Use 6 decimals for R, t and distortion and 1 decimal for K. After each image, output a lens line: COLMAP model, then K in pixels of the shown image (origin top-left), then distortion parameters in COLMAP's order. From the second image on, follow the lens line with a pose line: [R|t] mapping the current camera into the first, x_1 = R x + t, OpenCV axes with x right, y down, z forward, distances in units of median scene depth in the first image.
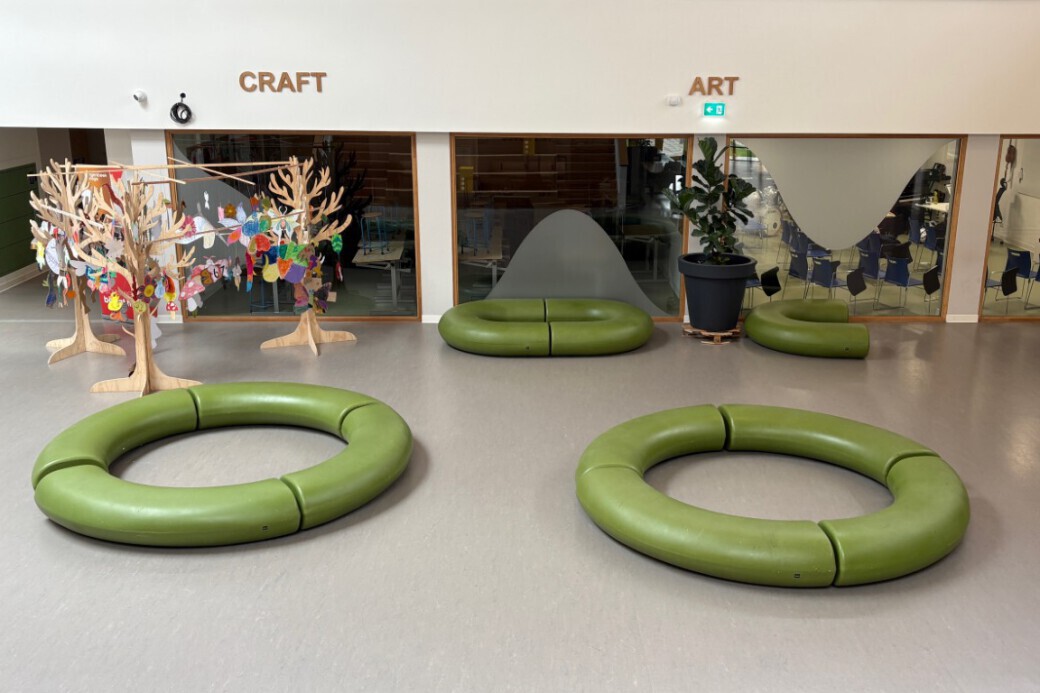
lens RADIAL K [[1029.0, 0, 520.3], [0, 1029.0, 349.5], [0, 0, 1]] dist [0.060525, 0.000000]
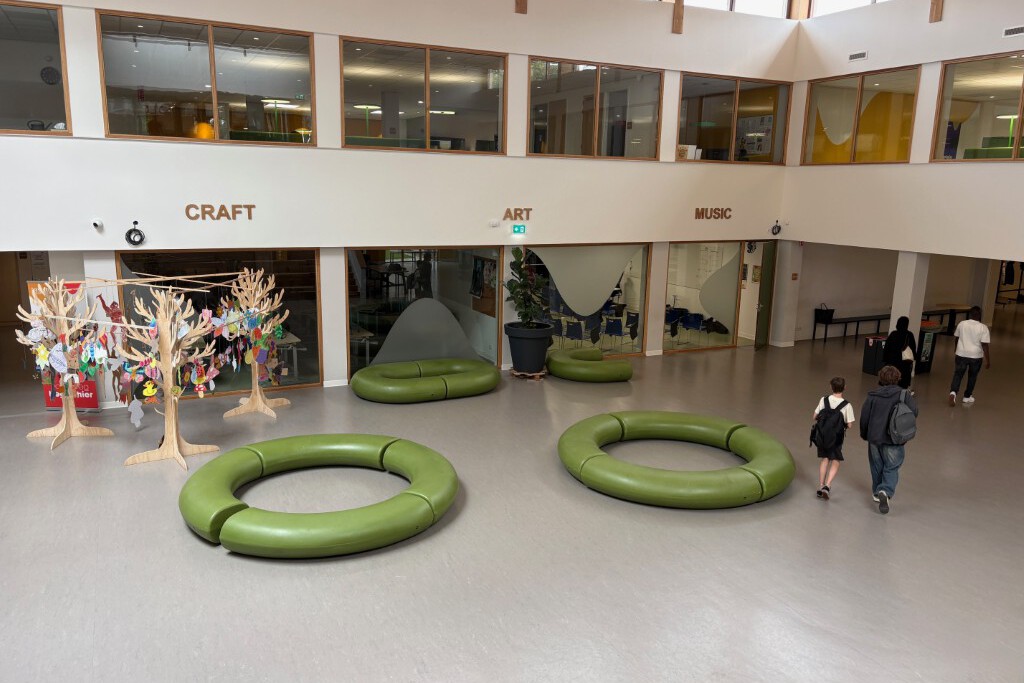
lens RADIAL K [[777.4, 0, 510.9], [0, 777.4, 338.9], [0, 0, 1]] dist [0.025890, 0.000089]
pose [[0.903256, -0.070932, 0.423199, -0.326642], [0.104546, 0.992901, -0.056720, -0.005752], [-0.416171, 0.095476, 0.904260, -0.024474]]
